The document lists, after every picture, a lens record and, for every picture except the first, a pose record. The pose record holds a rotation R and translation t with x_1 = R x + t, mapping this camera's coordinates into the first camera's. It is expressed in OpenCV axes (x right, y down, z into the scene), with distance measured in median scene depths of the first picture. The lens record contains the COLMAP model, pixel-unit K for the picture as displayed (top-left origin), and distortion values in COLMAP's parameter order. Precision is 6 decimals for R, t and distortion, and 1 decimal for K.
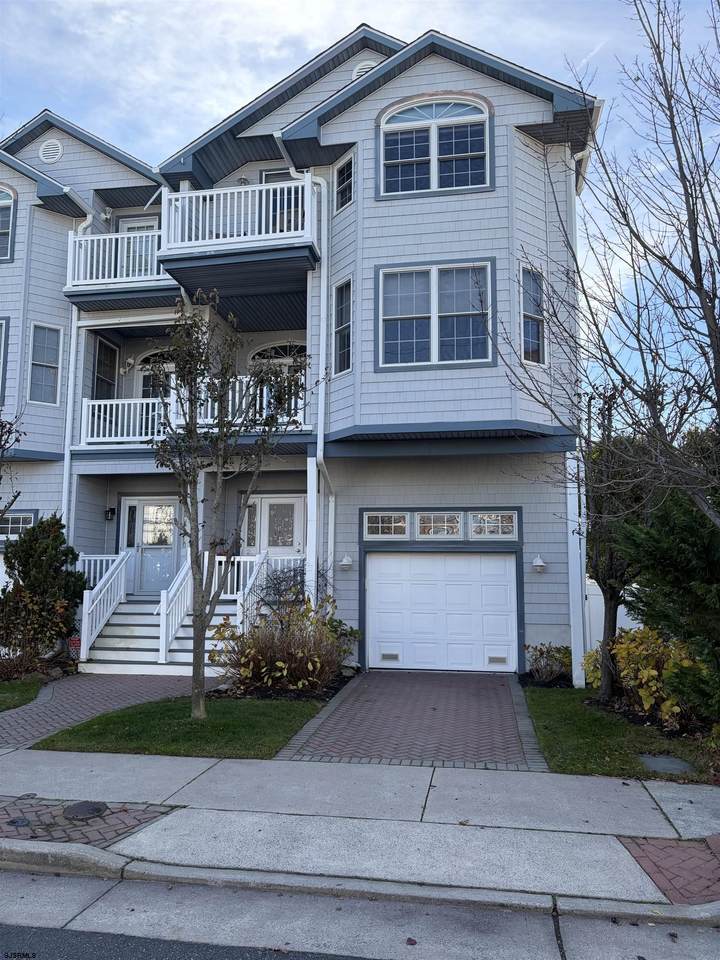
lens RADIAL K [[726.3, 0, 358.5], [0, 726.3, 479.5], [0, 0, 1]] dist [0.050825, -0.047533]
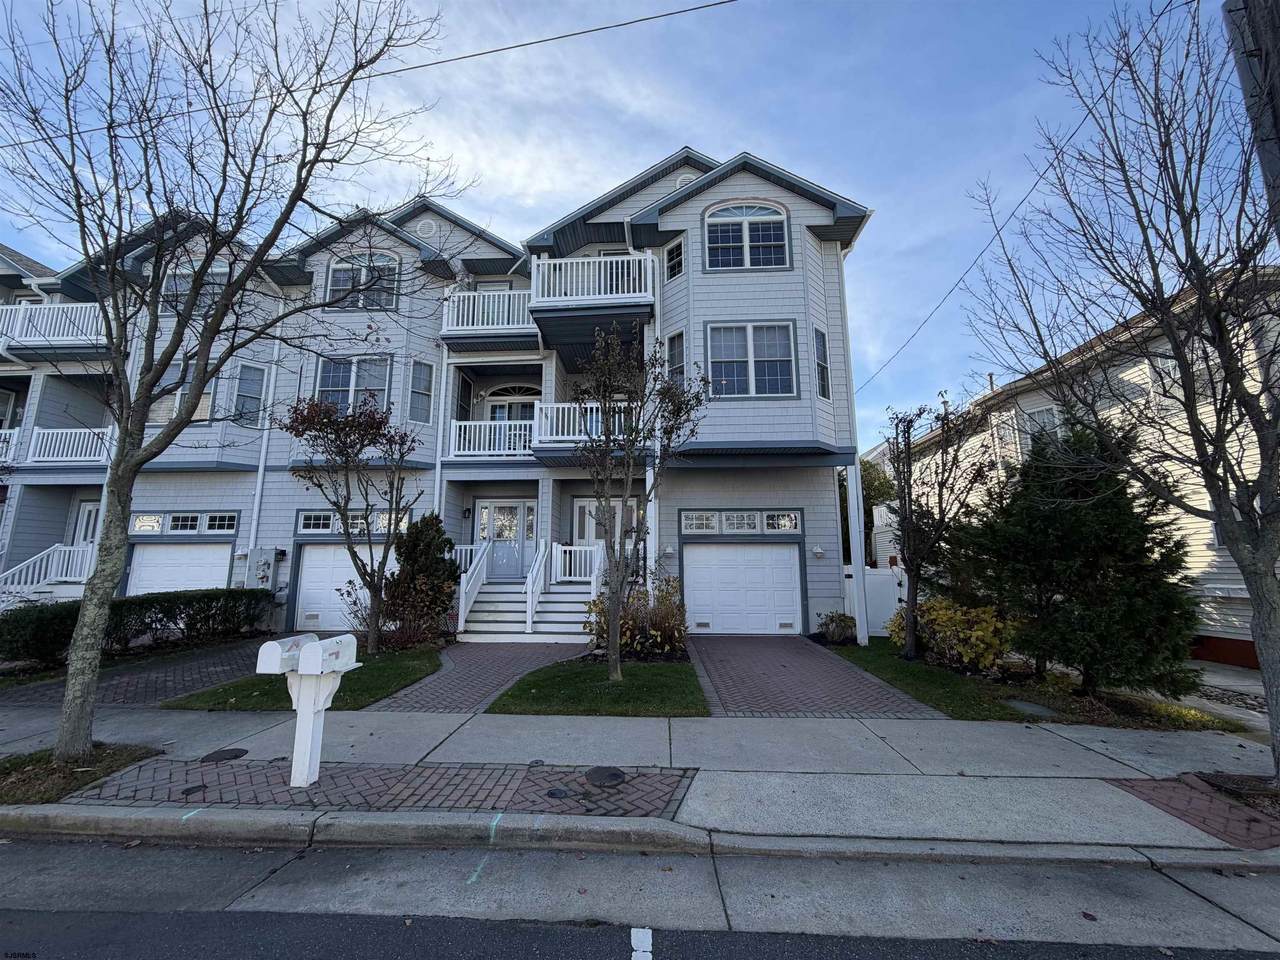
lens RADIAL K [[510.8, 0, 632.1], [0, 510.8, 476.2], [0, 0, 1]] dist [-0.001901, 0.000543]
pose [[0.993093, 0.015698, 0.116278, -0.206242], [-0.010726, 0.999006, -0.043258, 0.024483], [-0.116841, 0.041712, 0.992274, 0.121237]]
